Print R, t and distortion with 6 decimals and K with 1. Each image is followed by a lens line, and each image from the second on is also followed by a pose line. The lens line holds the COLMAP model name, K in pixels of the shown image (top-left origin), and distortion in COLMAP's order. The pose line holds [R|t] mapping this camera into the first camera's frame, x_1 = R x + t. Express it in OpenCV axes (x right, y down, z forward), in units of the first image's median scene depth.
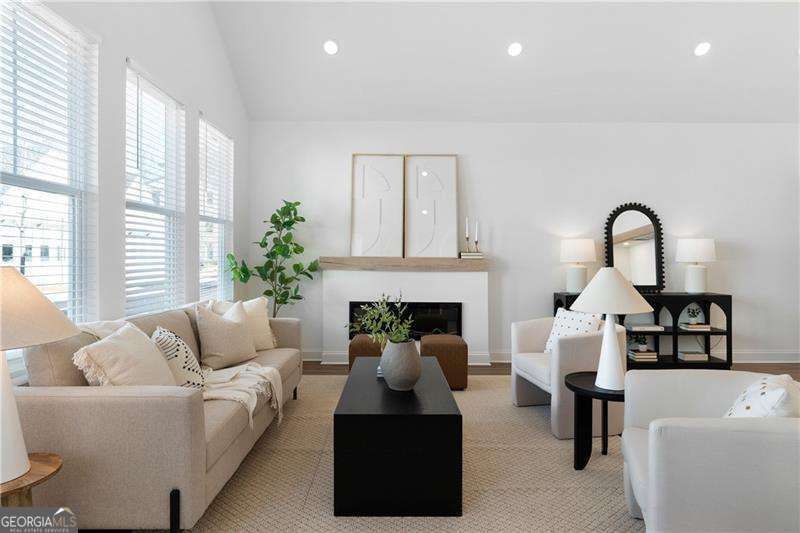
lens RADIAL K [[428.7, 0, 388.0], [0, 428.7, 262.9], [0, 0, 1]] dist [-0.012802, 0.003137]
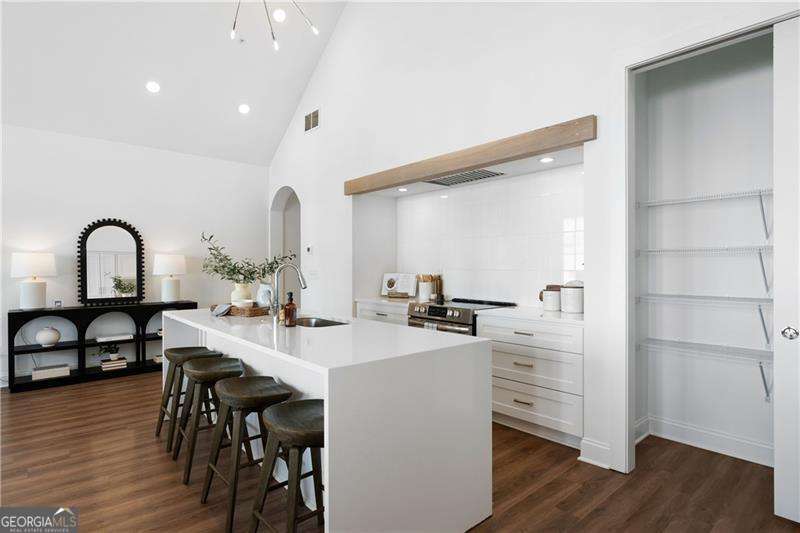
lens RADIAL K [[428.7, 0, 401.0], [0, 428.7, 264.6], [0, 0, 1]] dist [-0.012802, 0.003137]
pose [[0.740860, -0.001786, 0.671657, 0.403329], [0.007741, 0.999953, -0.005880, -0.017043], [-0.671614, 0.009556, 0.740839, -0.251984]]
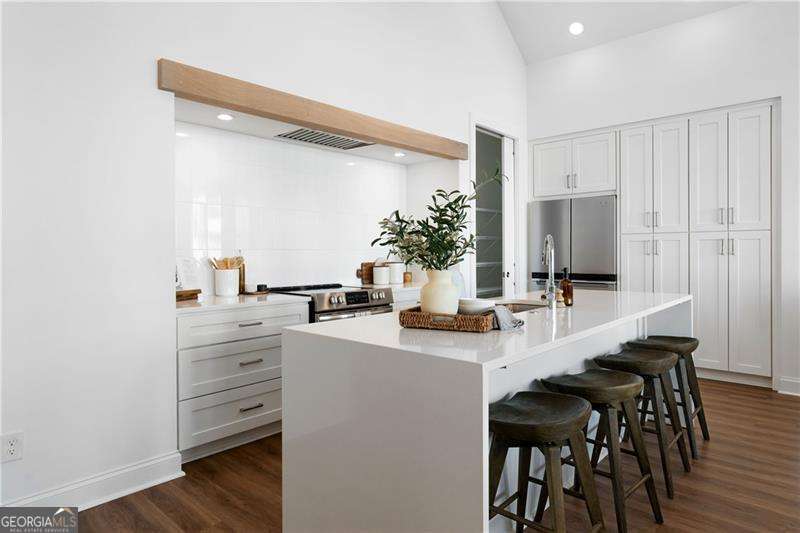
lens RADIAL K [[474.4, 0, 386.3], [0, 474.4, 255.4], [0, 0, 1]] dist [-0.005677, 0.001091]
pose [[-0.743695, -0.003220, 0.668511, 0.459328], [0.010710, 0.999803, 0.016730, -0.012174], [-0.668433, 0.019602, -0.743514, 0.801321]]
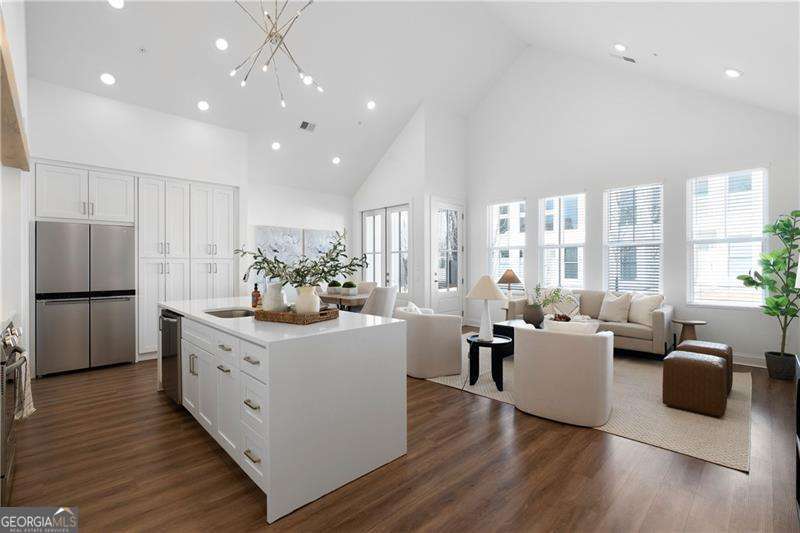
lens RADIAL K [[360.8, 0, 395.4], [0, 360.8, 267.5], [0, 0, 1]] dist [-0.011201, 0.004671]
pose [[-0.704134, 0.003897, -0.710056, 0.957603], [-0.004403, 0.999942, 0.009854, -0.022107], [0.710053, 0.010065, -0.704076, 0.898130]]
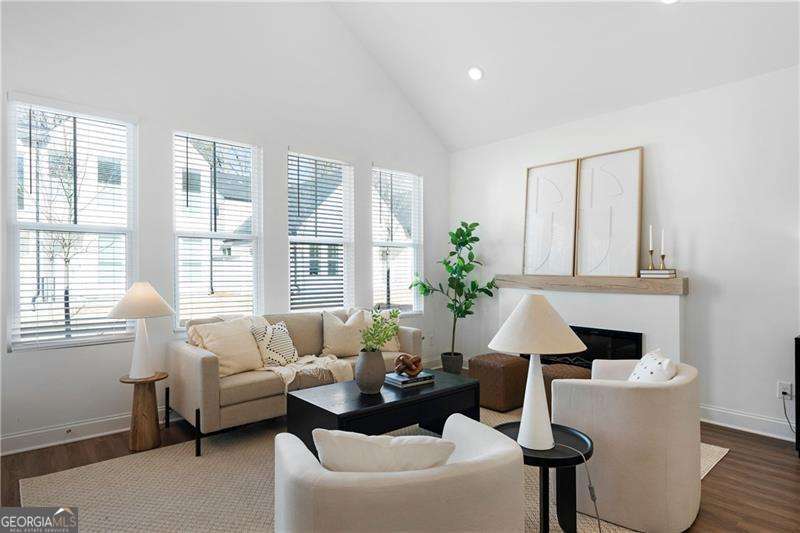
lens RADIAL K [[455.8, 0, 400.6], [0, 455.8, 267.1], [0, 0, 1]] dist [0.003066, -0.005176]
pose [[0.662623, -0.006584, -0.748924, 0.507222], [-0.005314, 0.999895, -0.013492, -0.016310], [0.748934, 0.012920, 0.662519, 0.111472]]
